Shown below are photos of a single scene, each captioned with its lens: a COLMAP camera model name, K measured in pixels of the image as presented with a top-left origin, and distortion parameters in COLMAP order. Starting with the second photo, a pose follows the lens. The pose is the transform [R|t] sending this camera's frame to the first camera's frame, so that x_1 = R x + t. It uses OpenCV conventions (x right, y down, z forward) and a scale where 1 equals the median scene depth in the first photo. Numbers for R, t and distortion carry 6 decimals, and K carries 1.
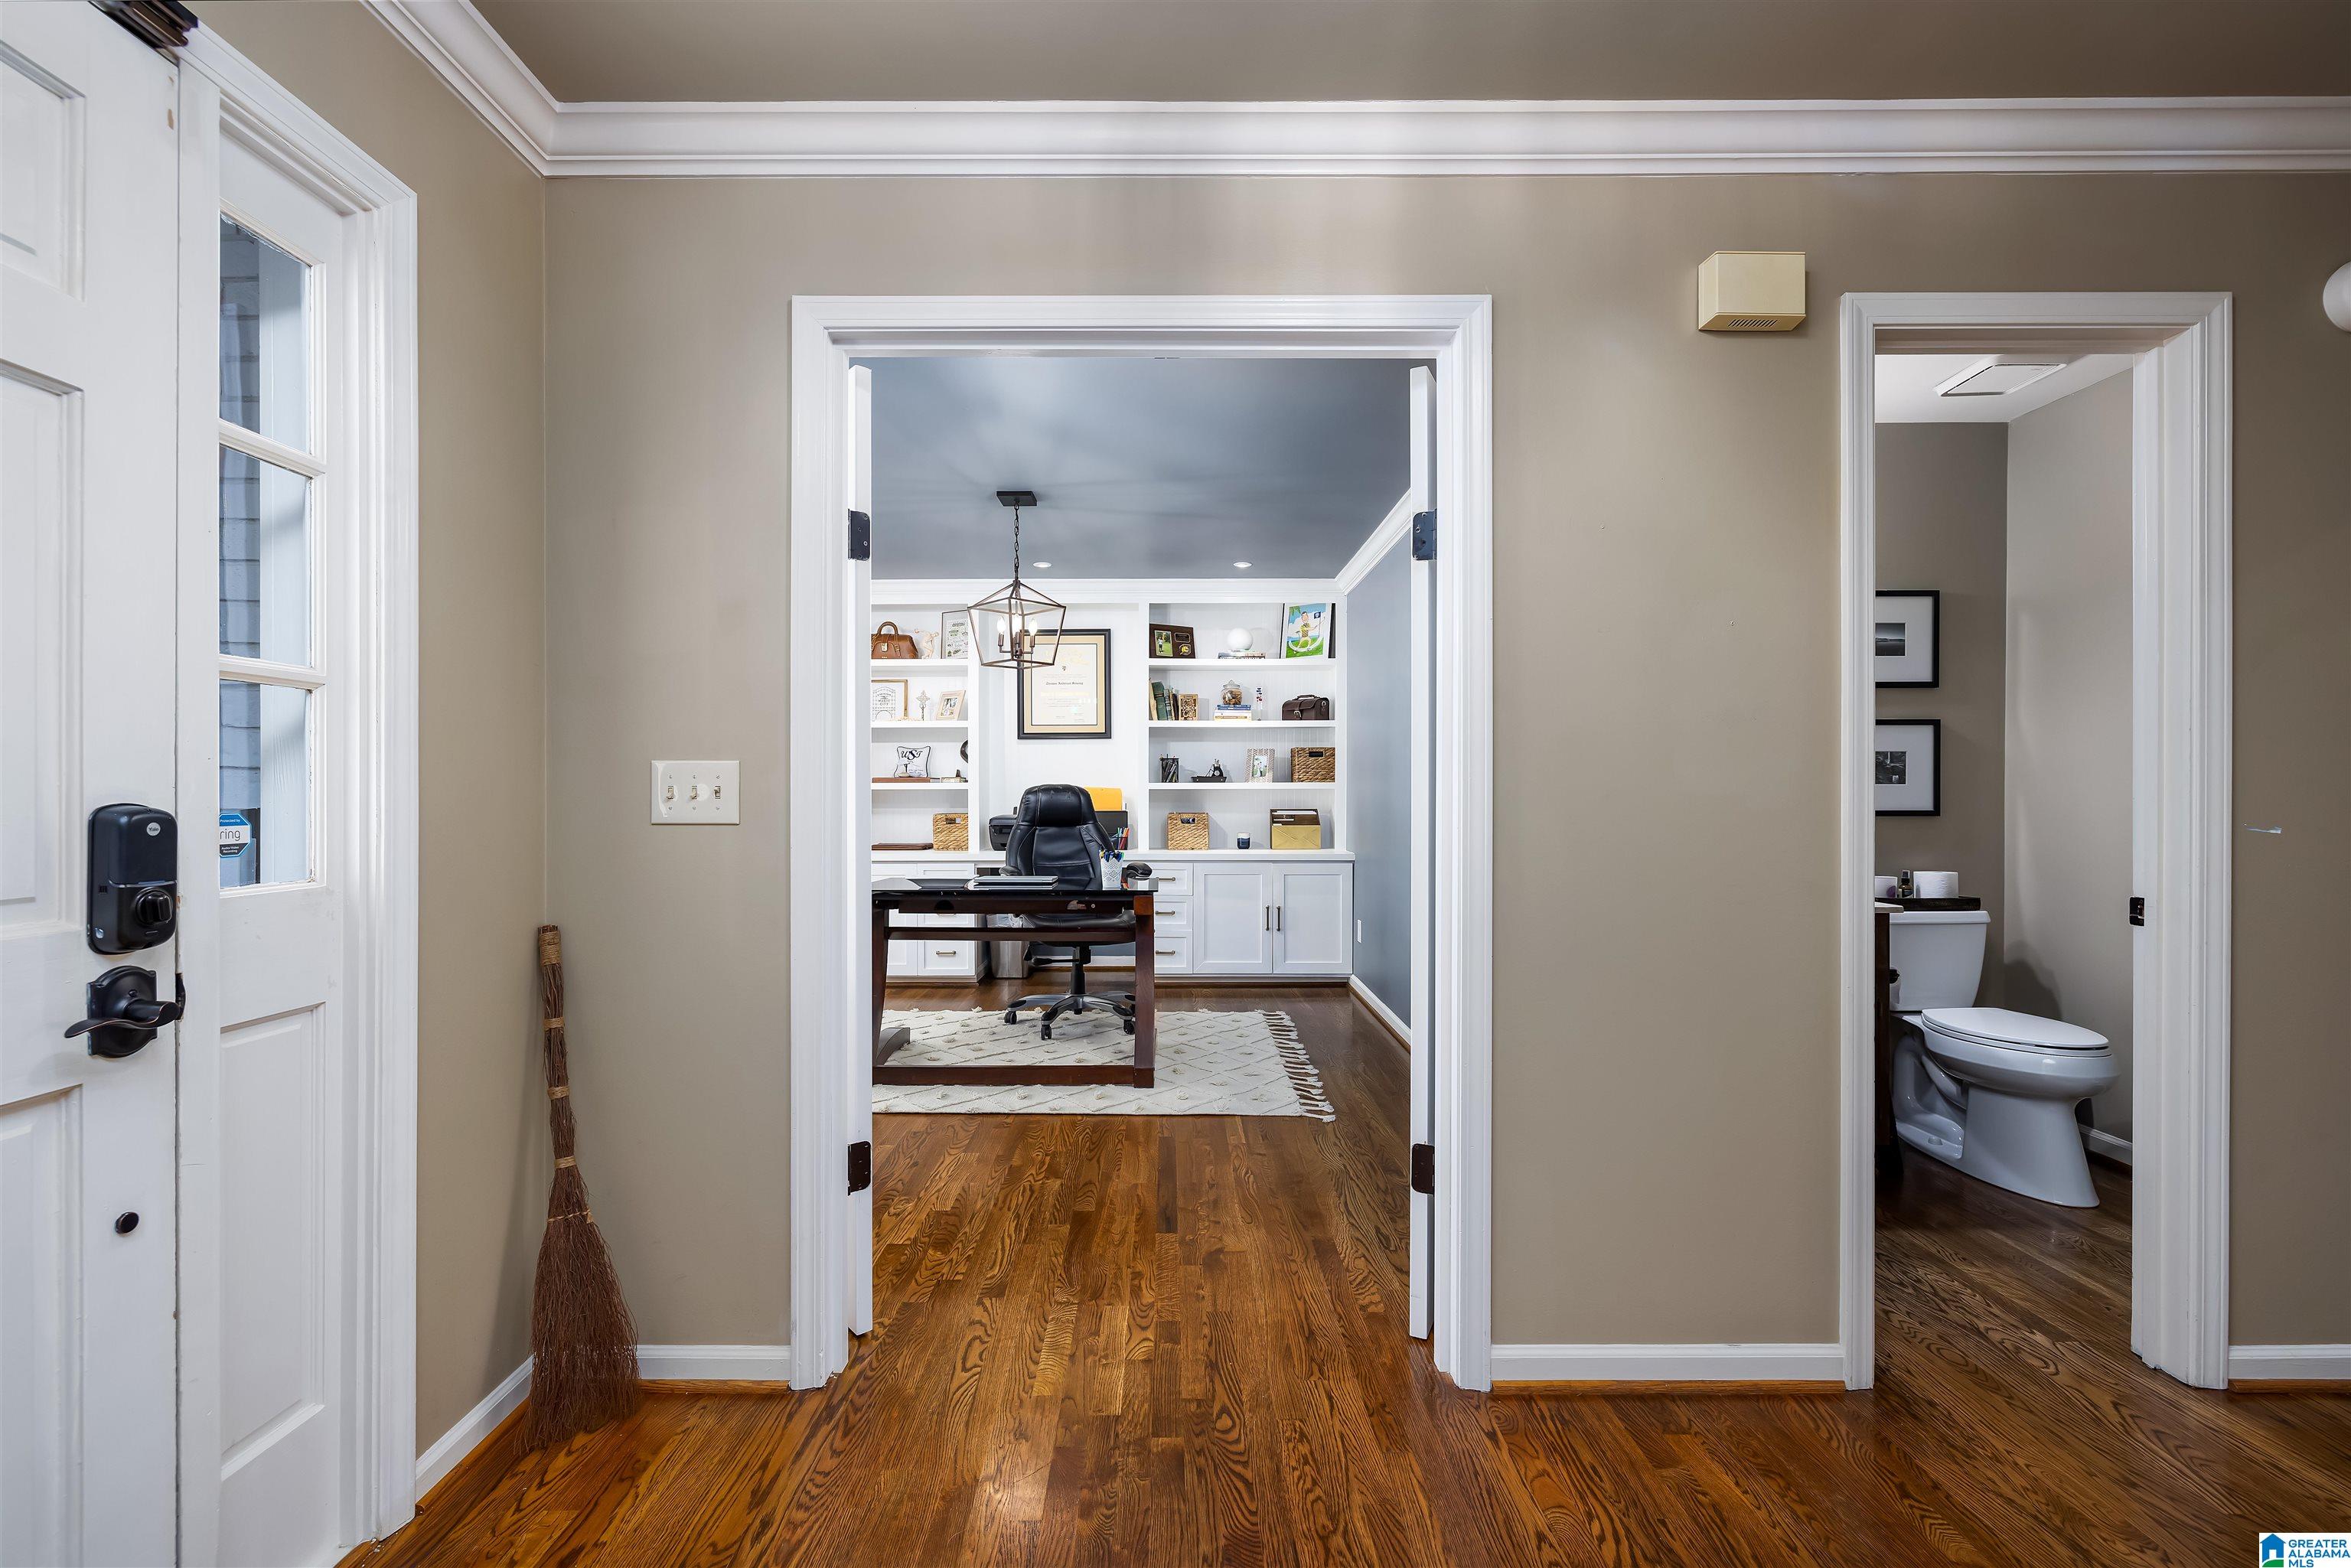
lens RADIAL K [[1030.3, 0, 1175.5], [0, 1030.3, 784.0], [0, 0, 1]] dist [0.000063, 0.000003]
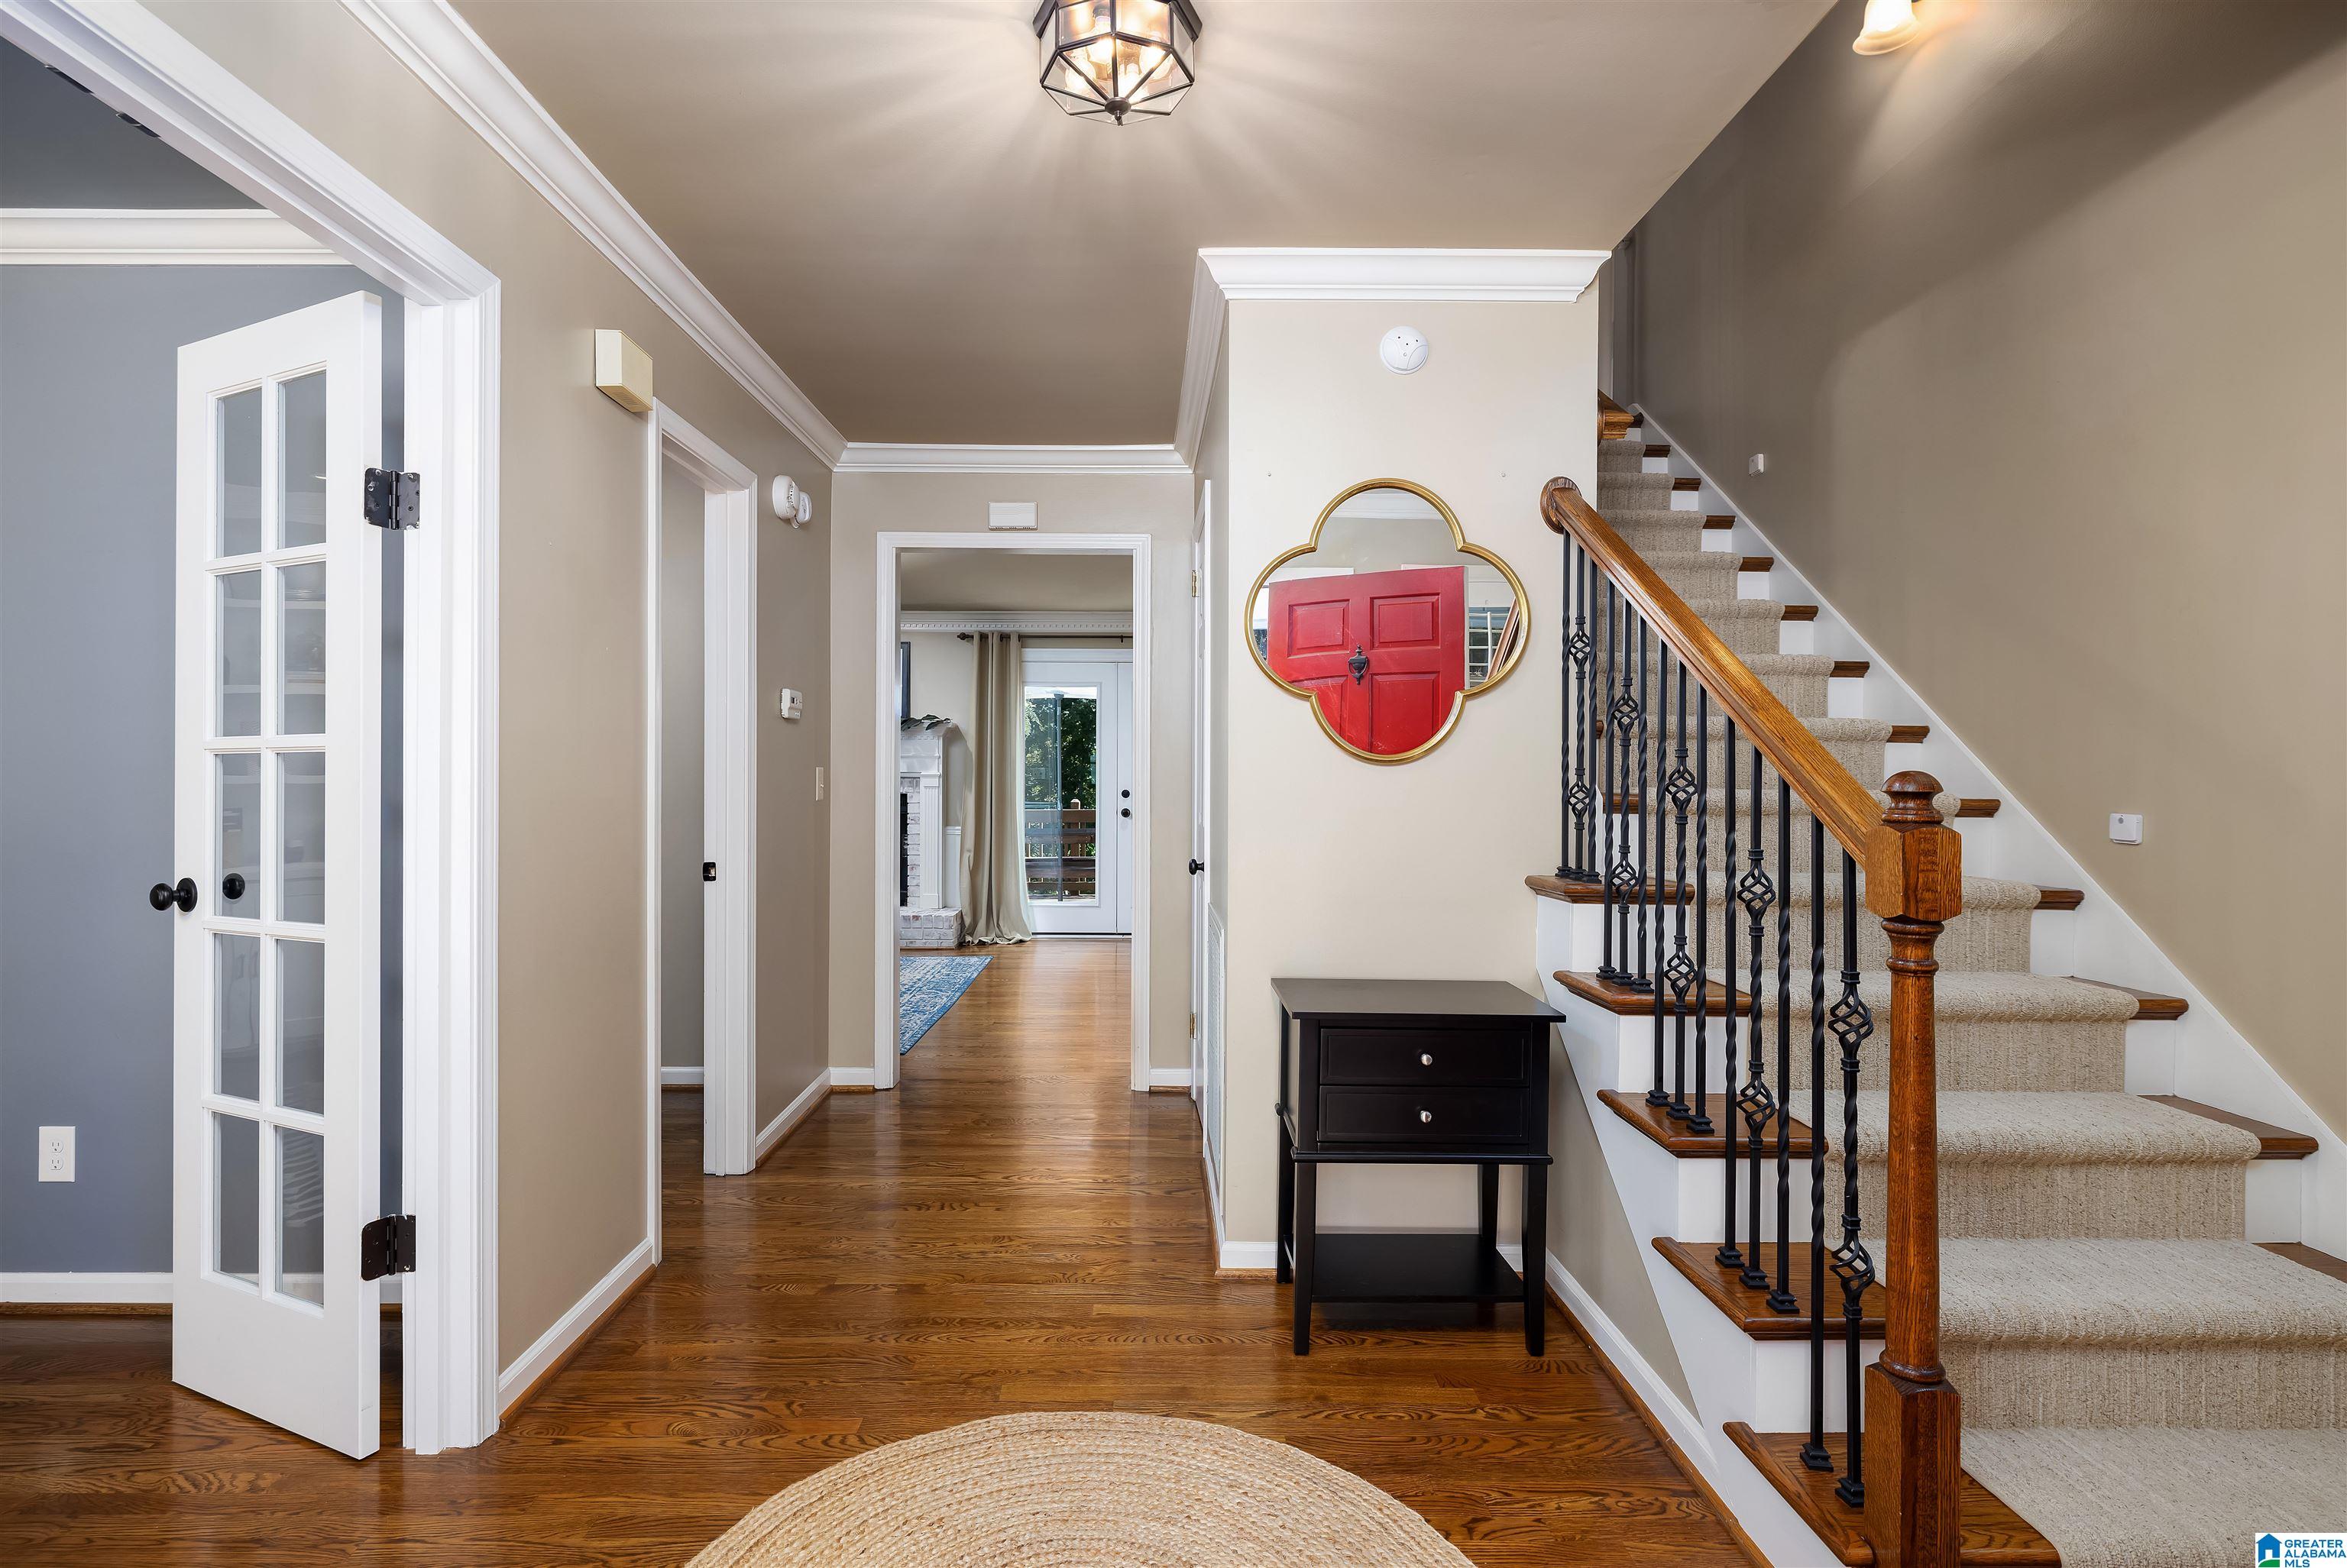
lens RADIAL K [[1182.9, 0, 1173.5], [0, 1182.9, 784.0], [0, 0, 1]] dist [0.000596, 0.000158]
pose [[-0.026145, -0.009459, 0.999613, -0.800422], [0.001245, 0.999954, 0.009495, -0.015735], [-0.999657, 0.001492, -0.026132, 0.405334]]
